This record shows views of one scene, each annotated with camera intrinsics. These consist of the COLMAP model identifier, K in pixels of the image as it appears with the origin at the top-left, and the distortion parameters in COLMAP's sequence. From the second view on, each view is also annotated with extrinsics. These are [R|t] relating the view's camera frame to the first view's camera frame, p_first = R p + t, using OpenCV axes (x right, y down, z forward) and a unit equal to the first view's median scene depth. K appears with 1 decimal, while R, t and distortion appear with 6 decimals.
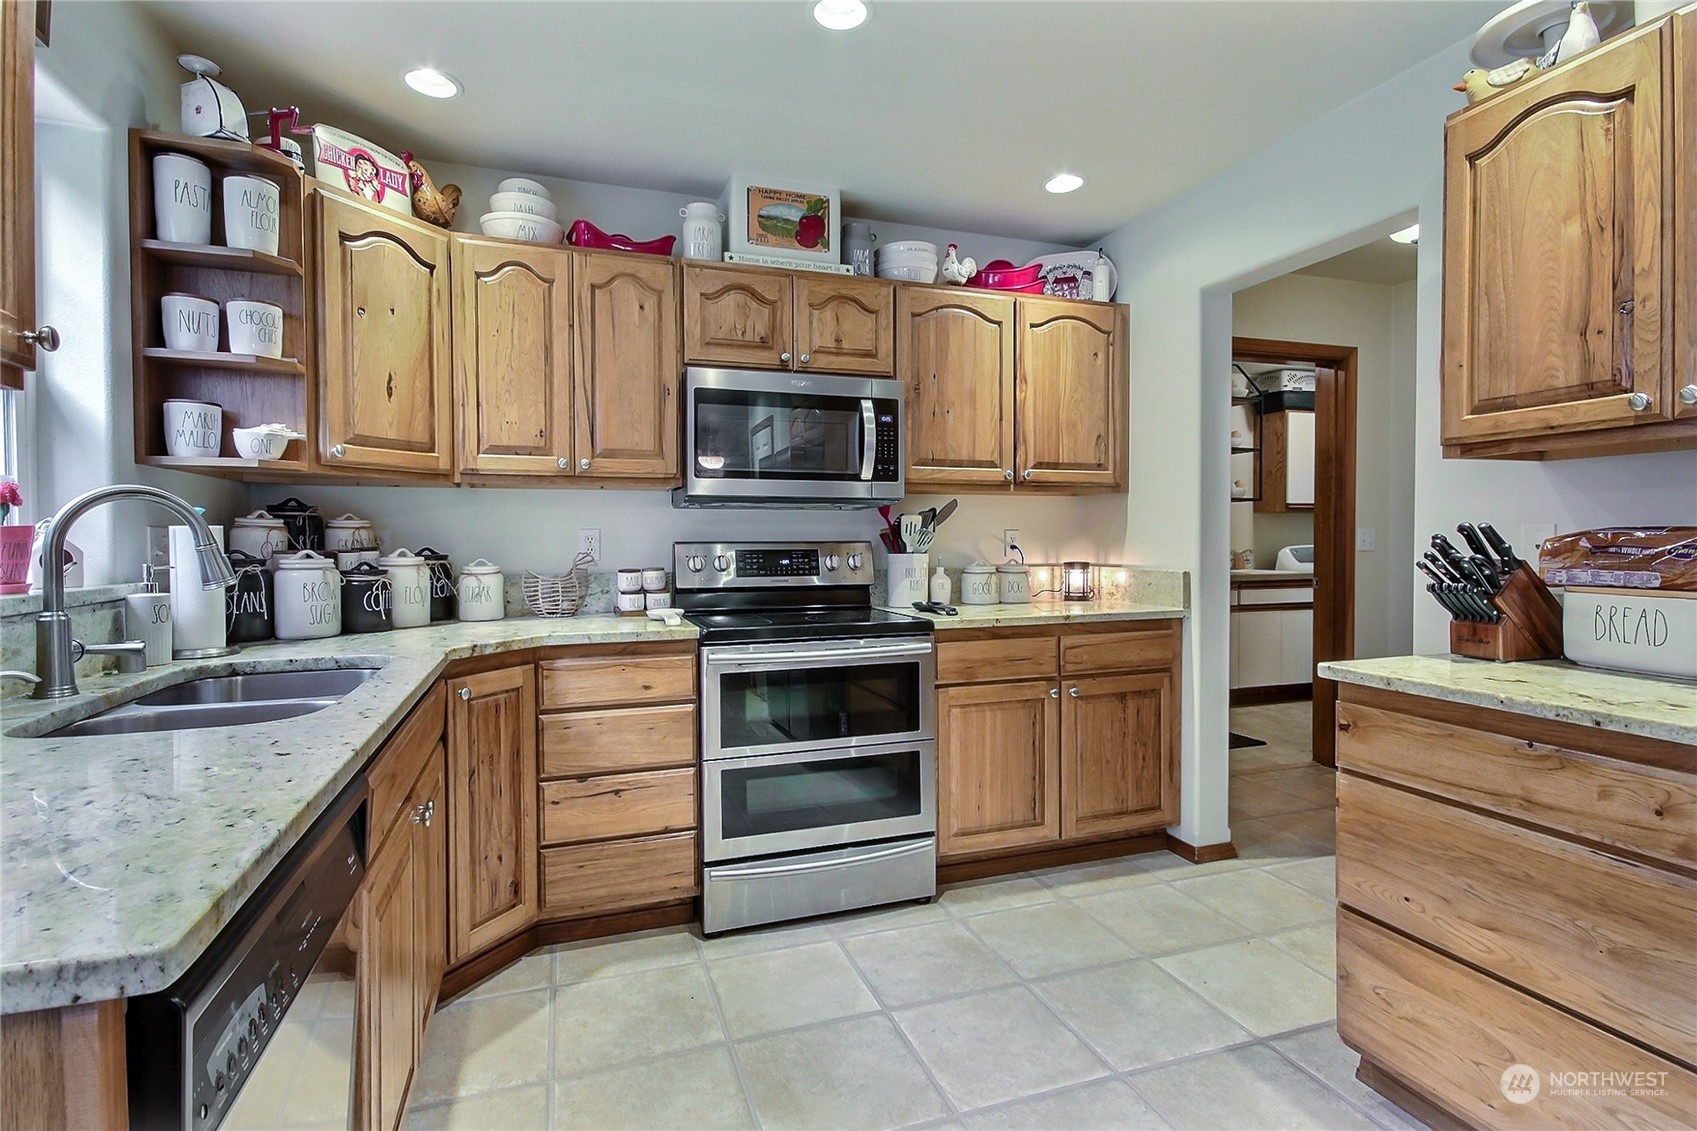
lens RADIAL K [[937.8, 0, 841.8], [0, 937.8, 555.1], [0, 0, 1]] dist [0.014110, -0.001570]
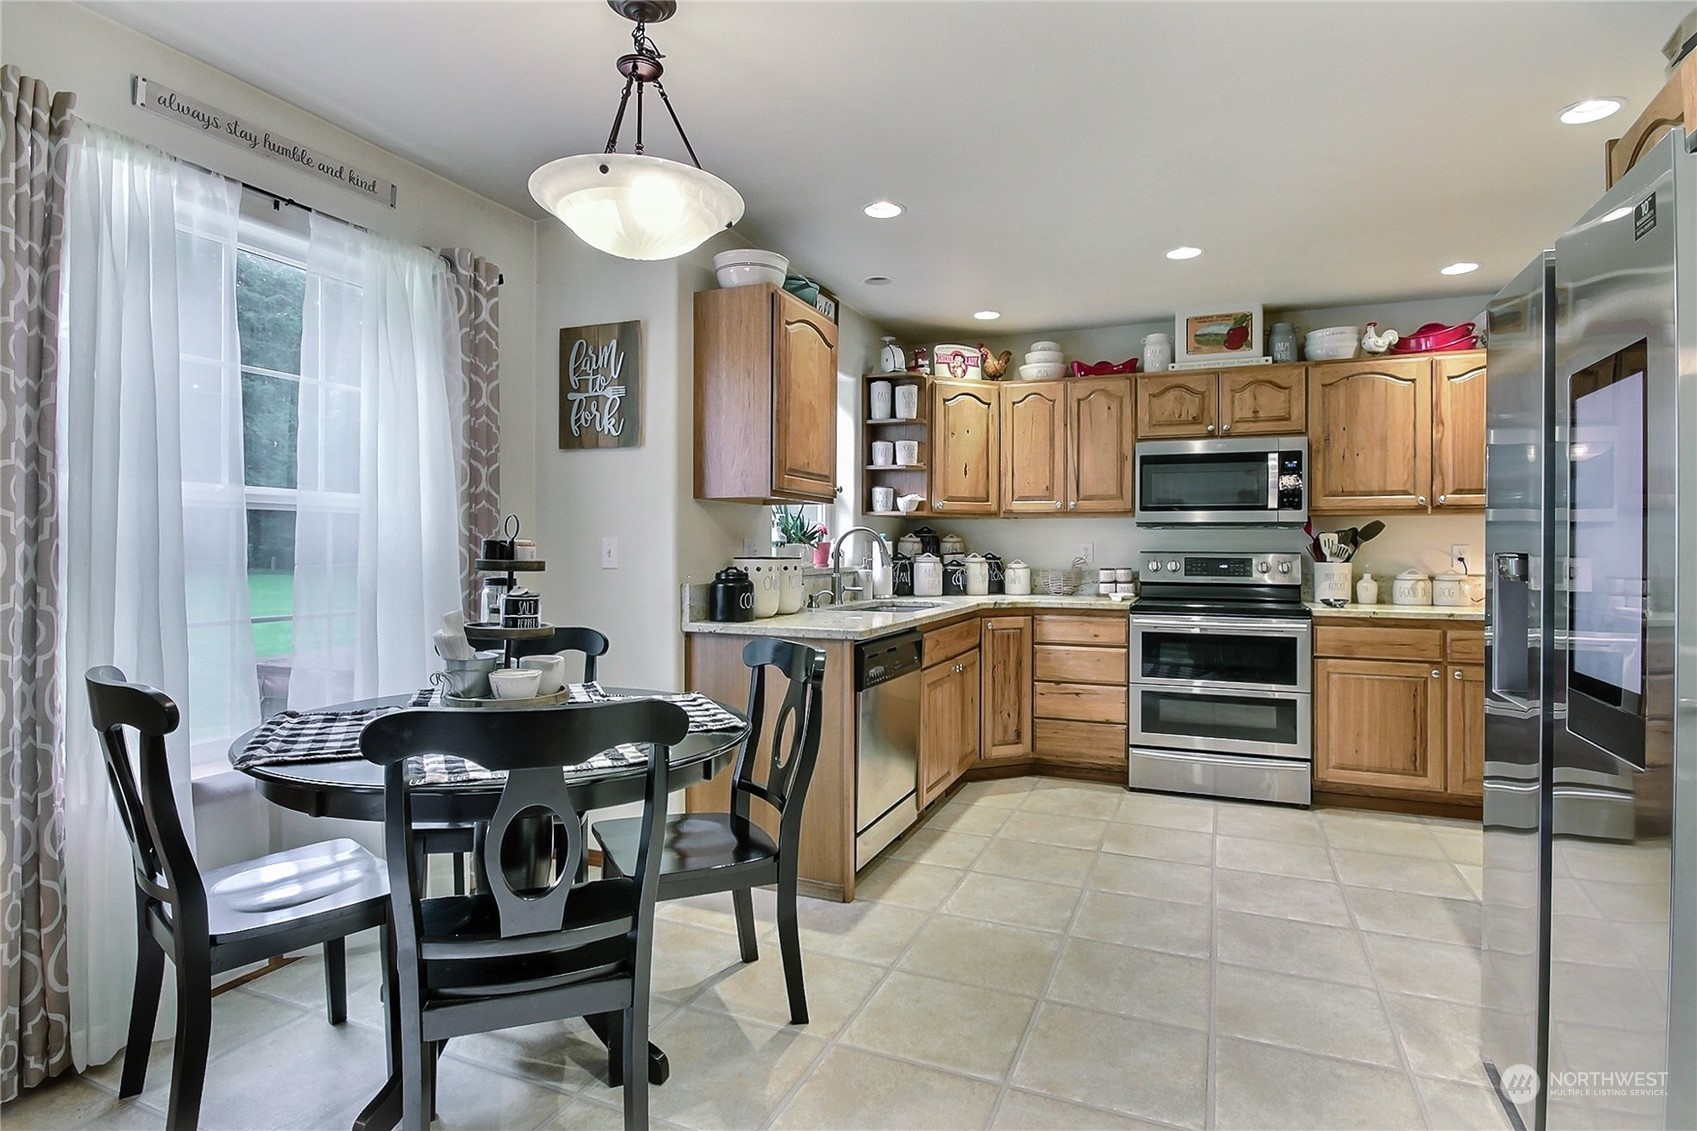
lens RADIAL K [[937.8, 0, 844.5], [0, 937.8, 556.0], [0, 0, 1]] dist [0.014110, -0.001570]
pose [[0.785083, 0.014539, -0.619221, 0.462237], [-0.019525, 0.999809, -0.001280, 0.005761], [0.619083, 0.013095, 0.785216, -0.596612]]
